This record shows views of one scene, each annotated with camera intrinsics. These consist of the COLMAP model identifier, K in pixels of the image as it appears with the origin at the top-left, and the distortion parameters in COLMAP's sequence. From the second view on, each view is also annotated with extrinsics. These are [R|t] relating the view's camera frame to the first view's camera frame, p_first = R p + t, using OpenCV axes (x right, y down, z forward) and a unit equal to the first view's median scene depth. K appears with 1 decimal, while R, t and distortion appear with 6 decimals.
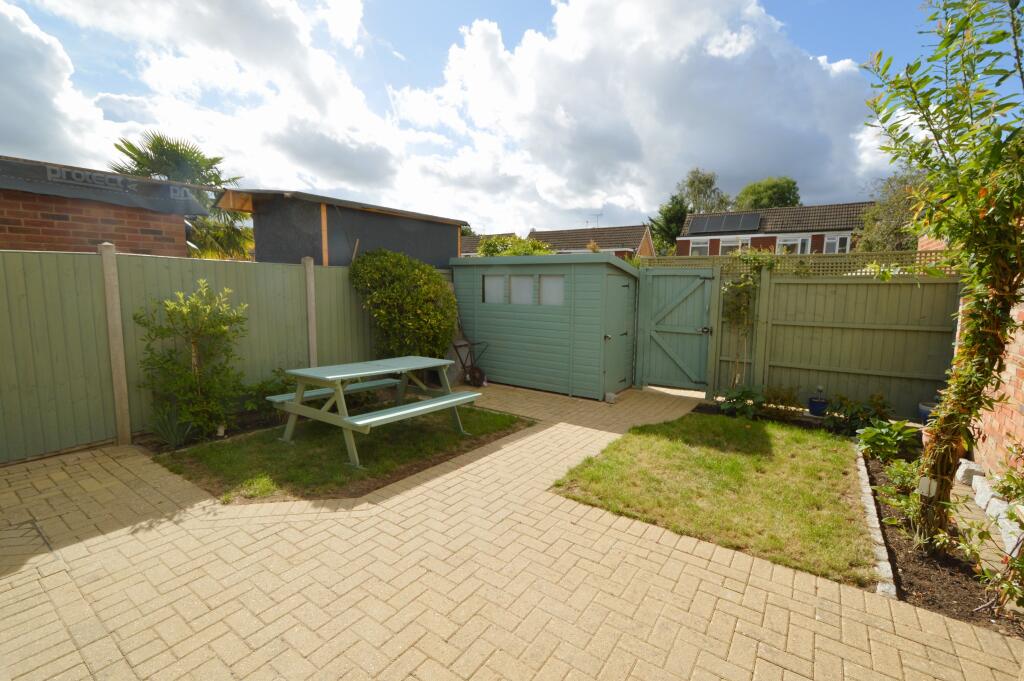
lens RADIAL K [[443.5, 0, 512.0], [0, 443.5, 340.5], [0, 0, 1]] dist [0.007077, -0.000097]
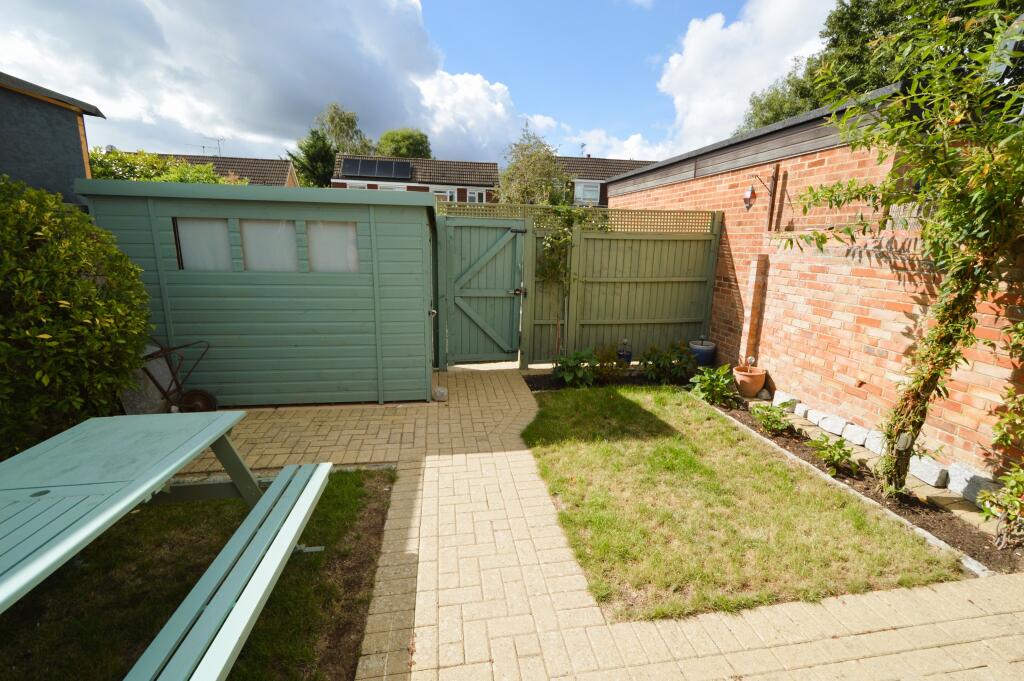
lens RADIAL K [[449.0, 0, 512.0], [0, 449.0, 340.5], [0, 0, 1]] dist [-0.002020, -0.000640]
pose [[0.720630, -0.150854, 0.676709, -0.191065], [0.072948, 0.987122, 0.142369, -0.058731], [-0.689472, -0.053230, 0.722354, 0.387573]]
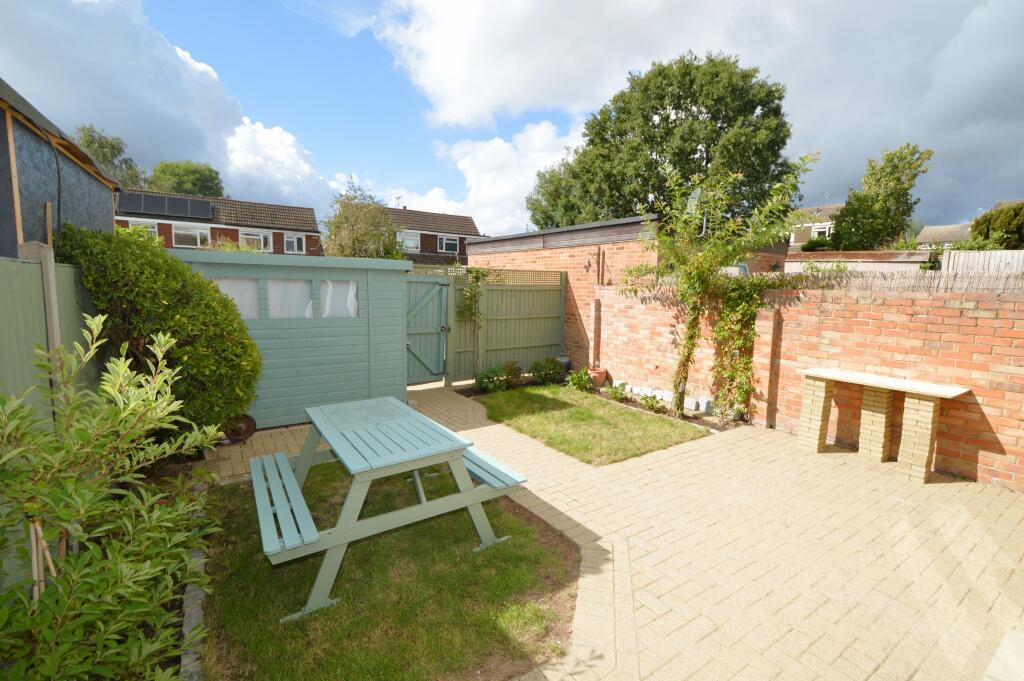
lens RADIAL K [[449.0, 0, 512.0], [0, 449.0, 340.5], [0, 0, 1]] dist [-0.002020, -0.000640]
pose [[0.368776, -0.117890, 0.922012, -0.630807], [0.099408, 0.991238, 0.086982, -0.082216], [-0.924188, 0.059579, 0.377264, 0.403993]]
